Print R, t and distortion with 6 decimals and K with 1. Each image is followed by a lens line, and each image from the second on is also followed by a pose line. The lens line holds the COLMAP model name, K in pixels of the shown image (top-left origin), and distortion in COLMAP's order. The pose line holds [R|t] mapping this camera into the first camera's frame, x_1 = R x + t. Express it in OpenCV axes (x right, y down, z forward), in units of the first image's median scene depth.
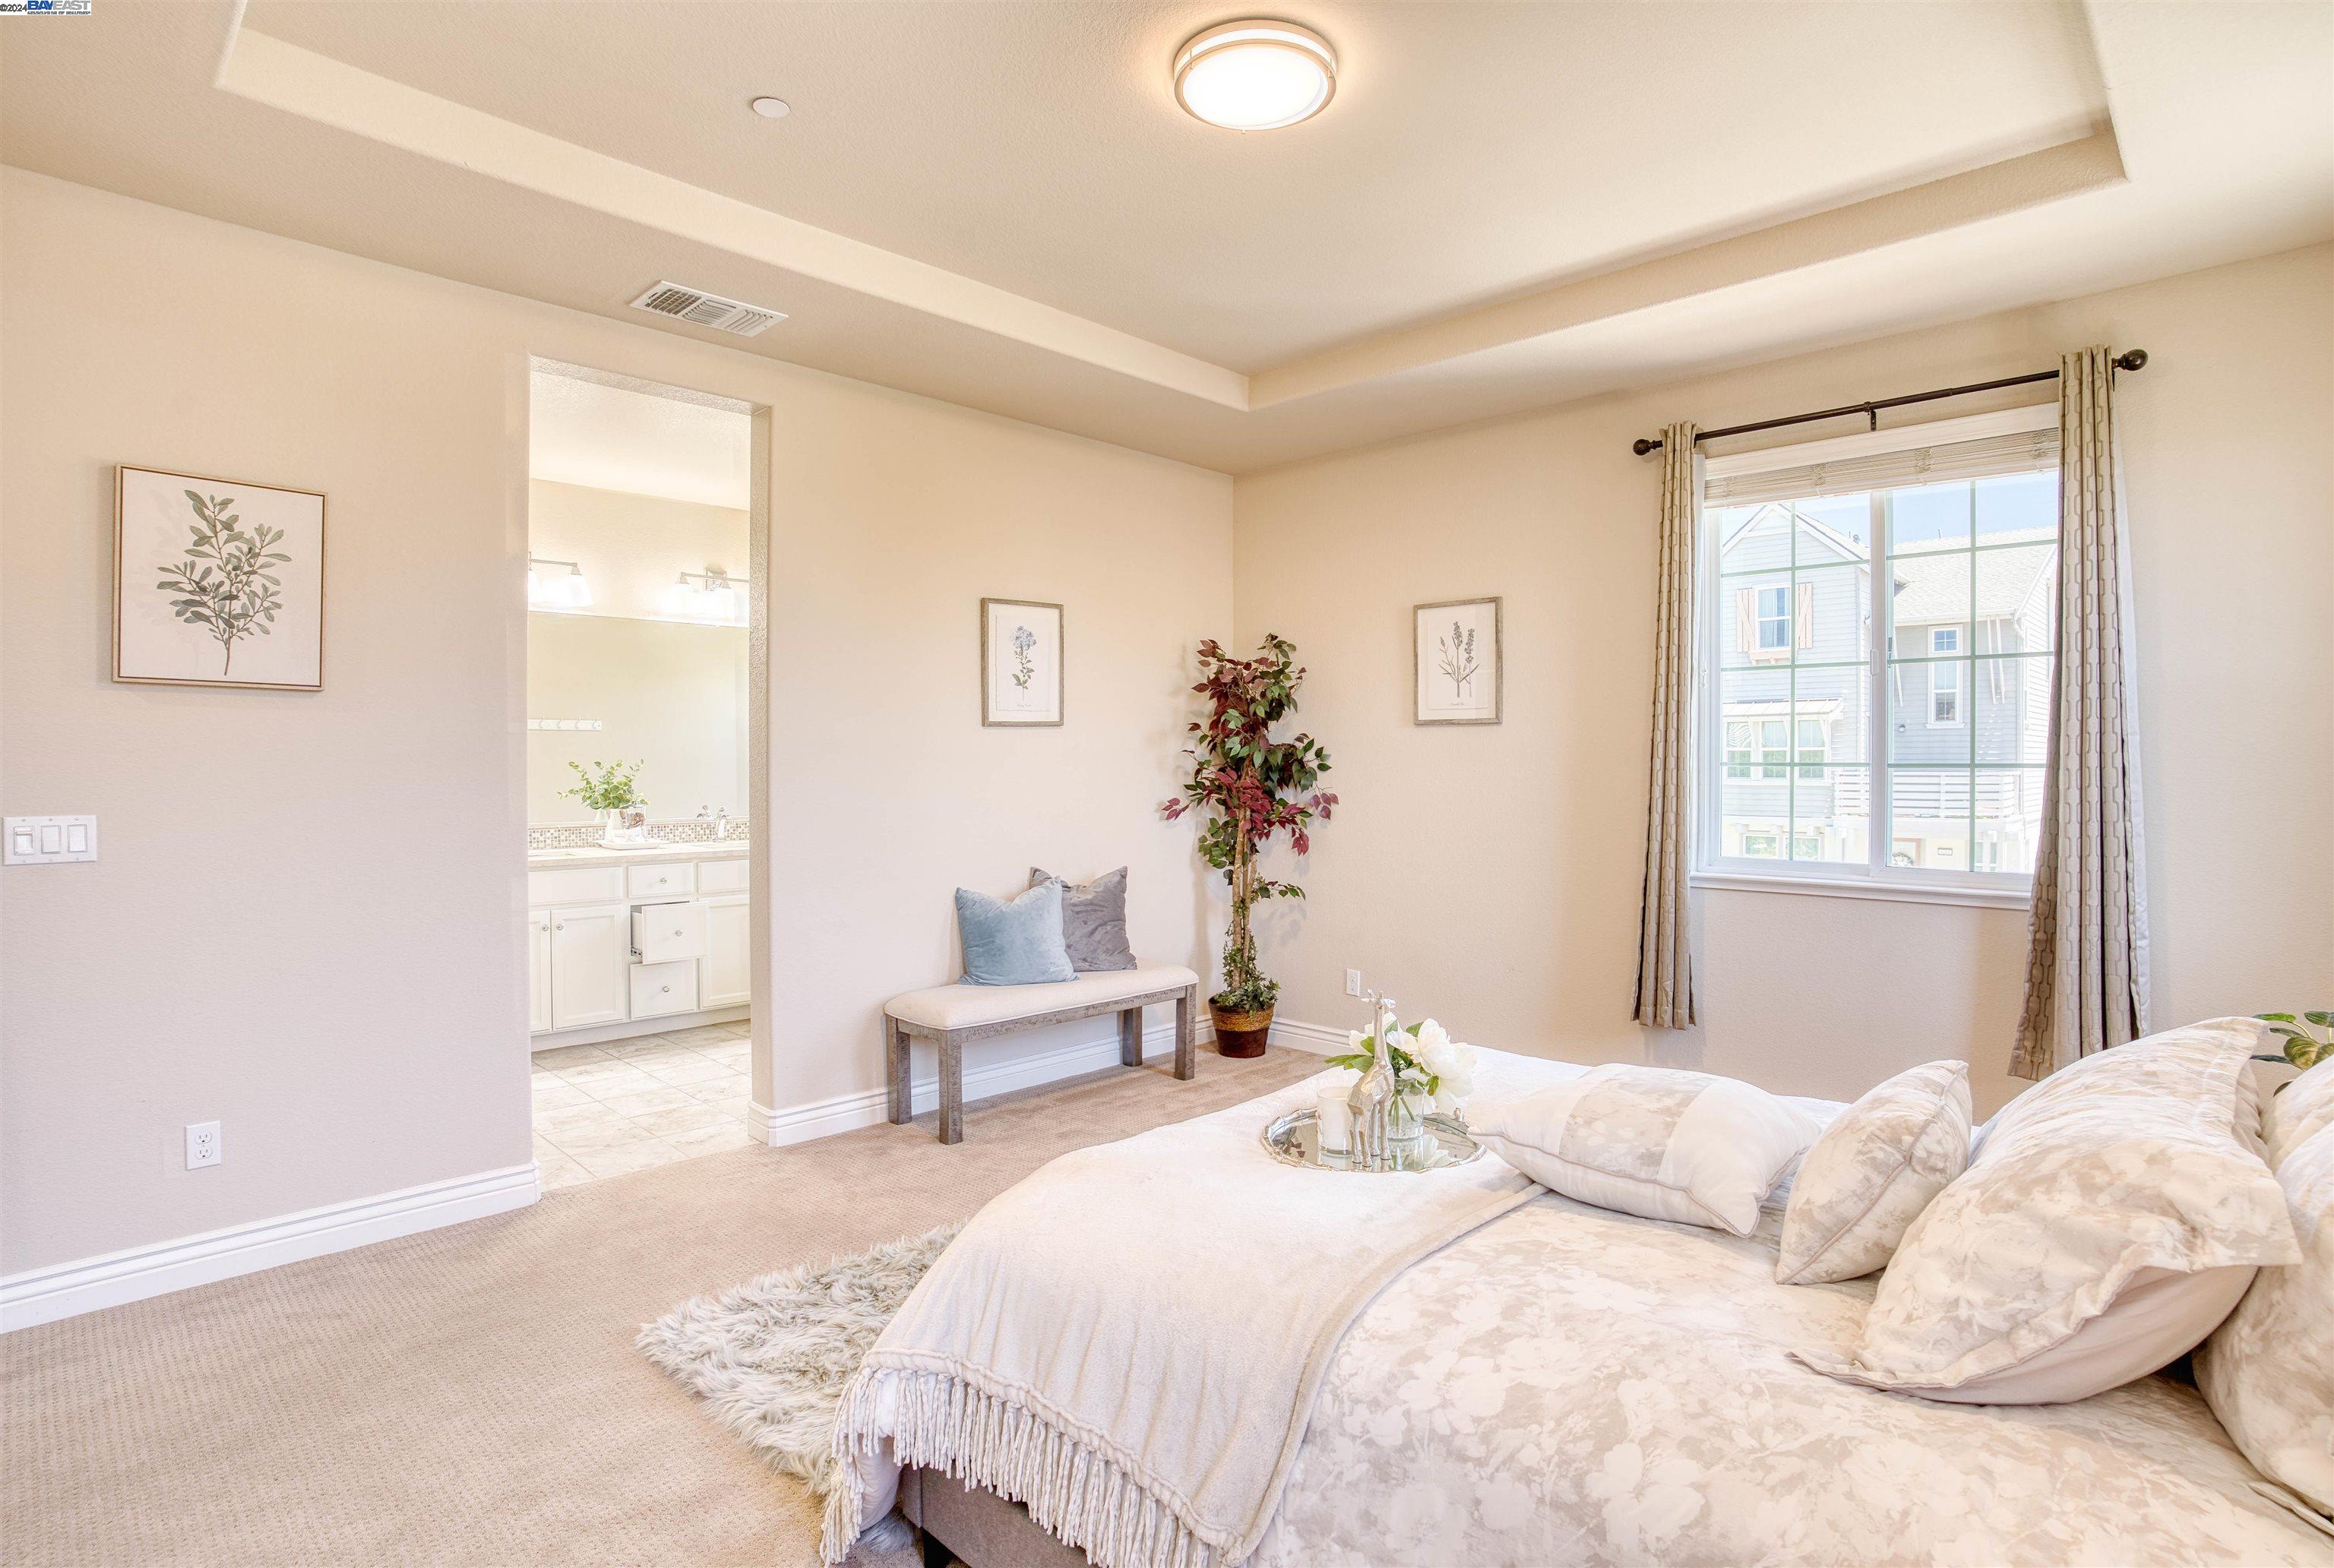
lens RADIAL K [[1192.4, 0, 1171.5], [0, 1192.4, 800.8], [0, 0, 1]] dist [-0.064520, 0.021651]
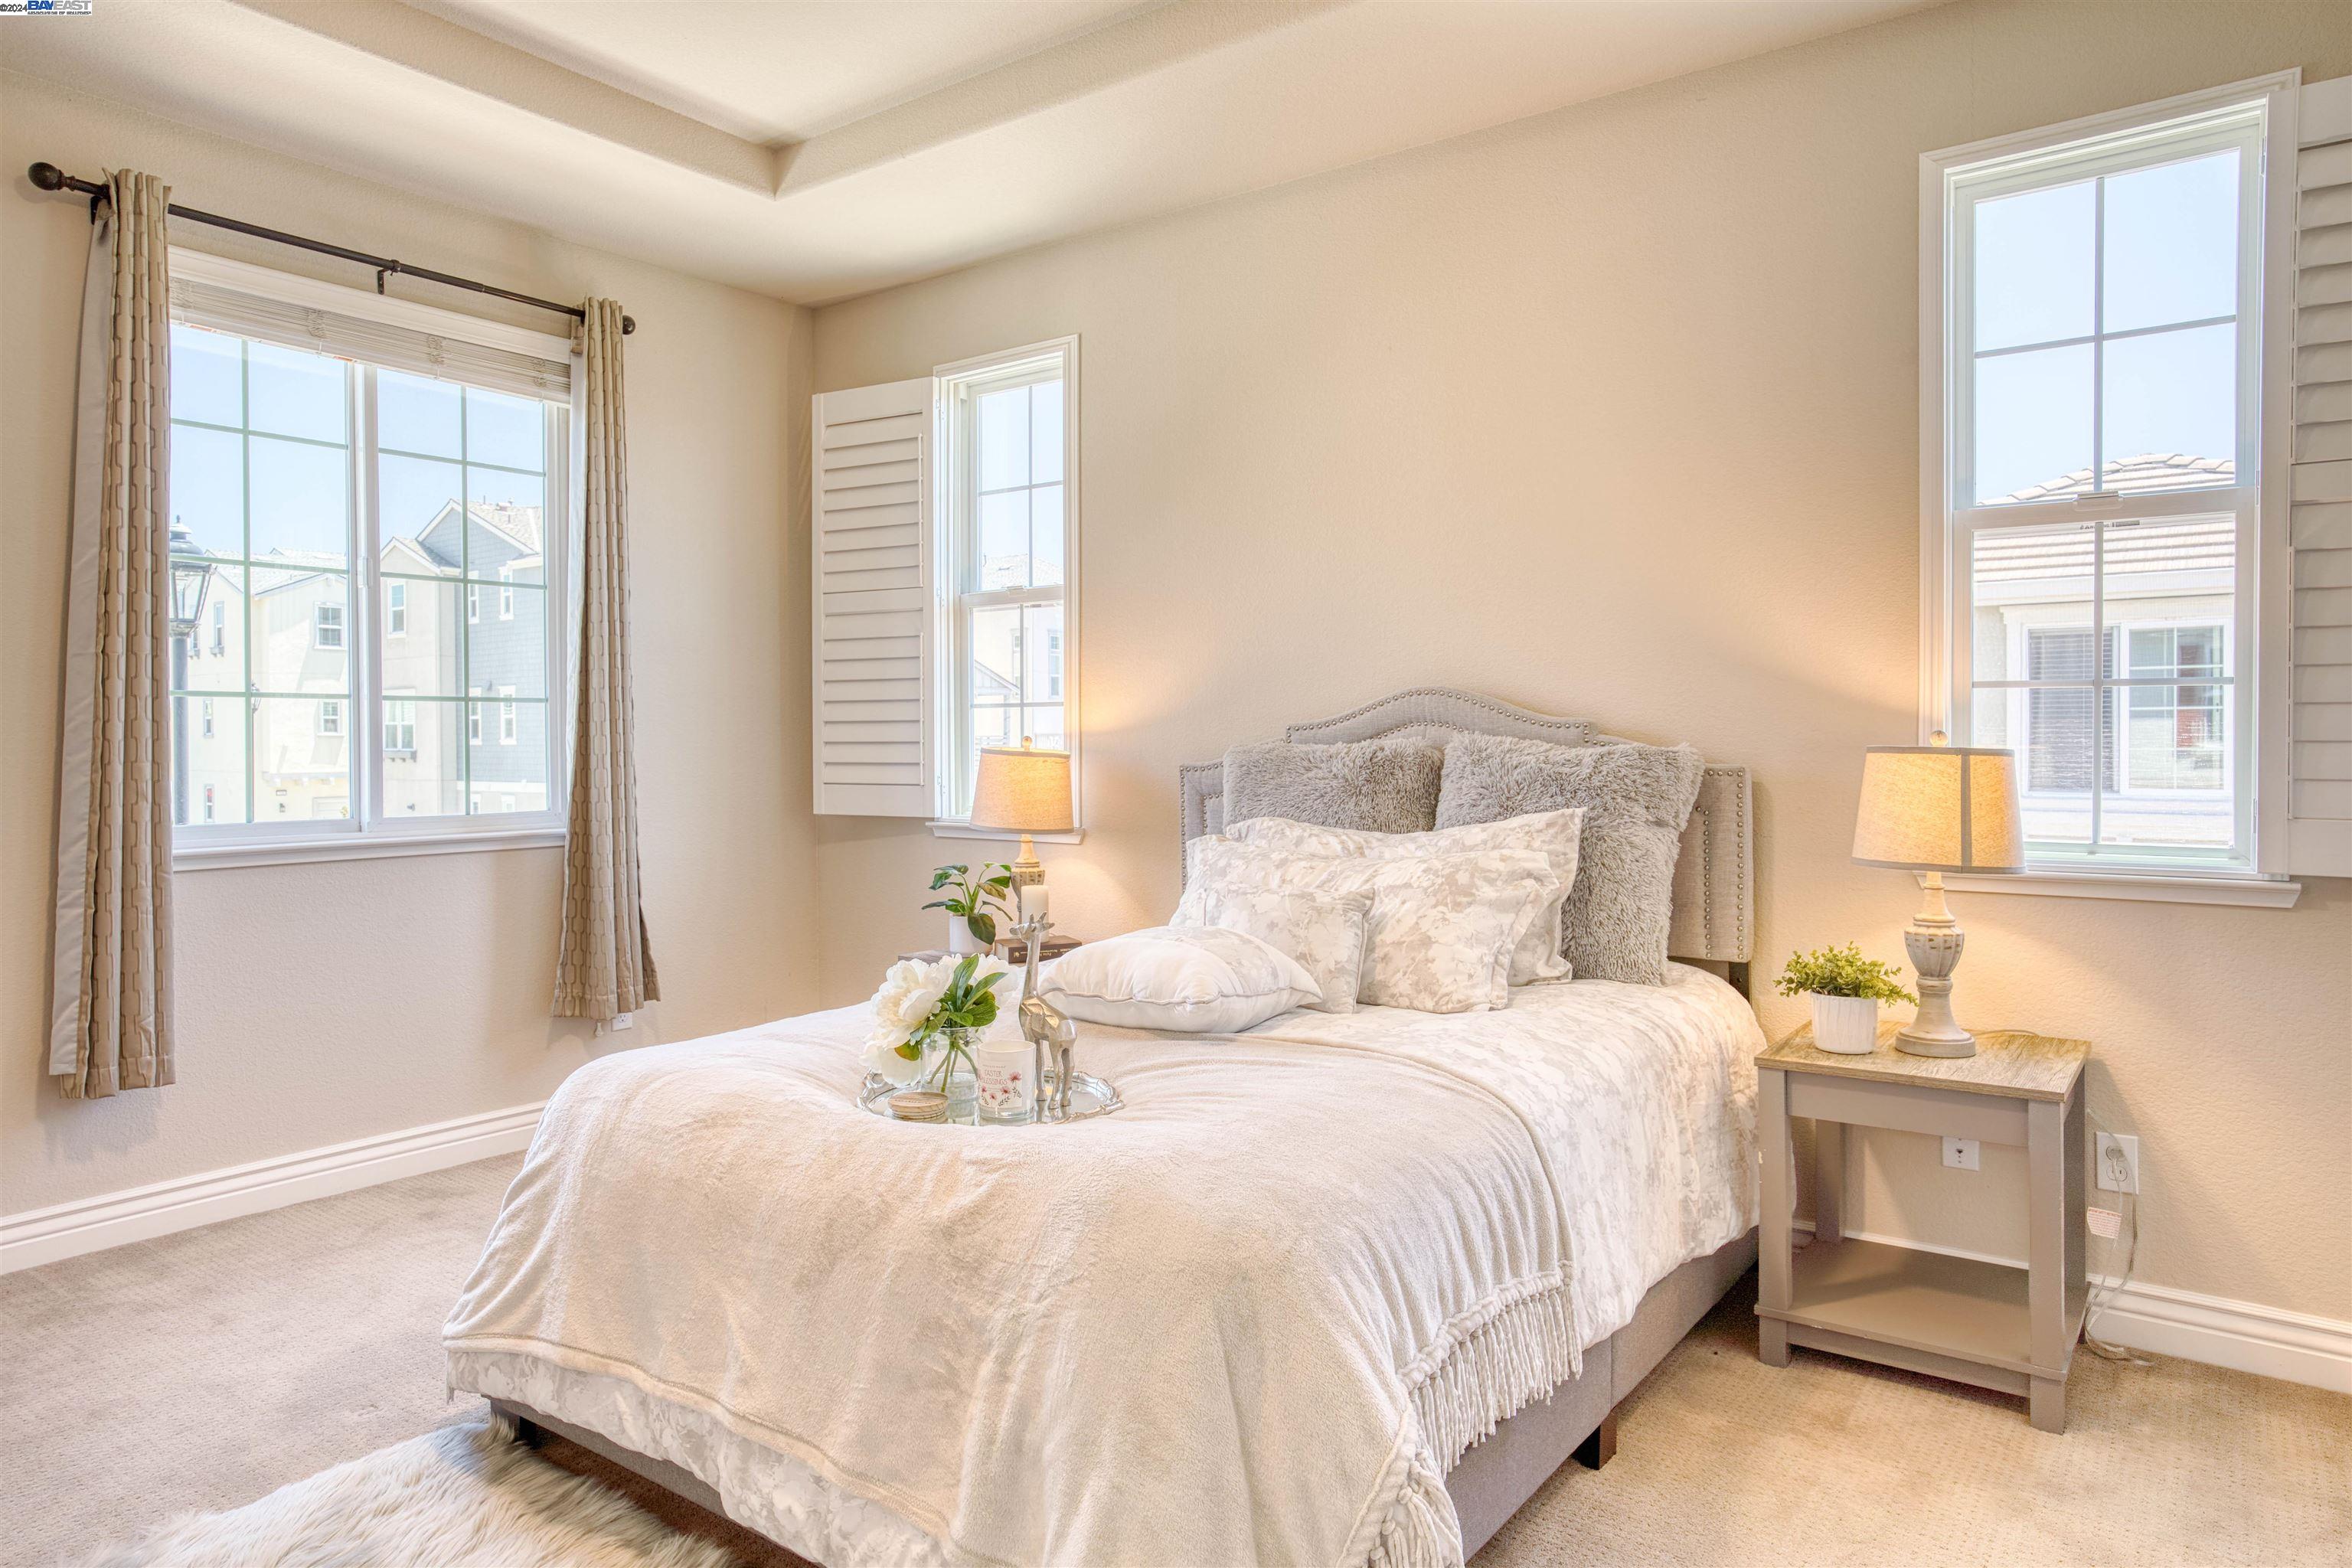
lens RADIAL K [[1453.3, 0, 1193.3], [0, 1453.3, 791.2], [0, 0, 1]] dist [-0.015321, 0.017306]
pose [[-0.152242, -0.033242, 0.987784, -0.482019], [0.036699, 0.998555, 0.039261, 0.016599], [-0.987662, 0.042228, -0.150802, 0.552108]]
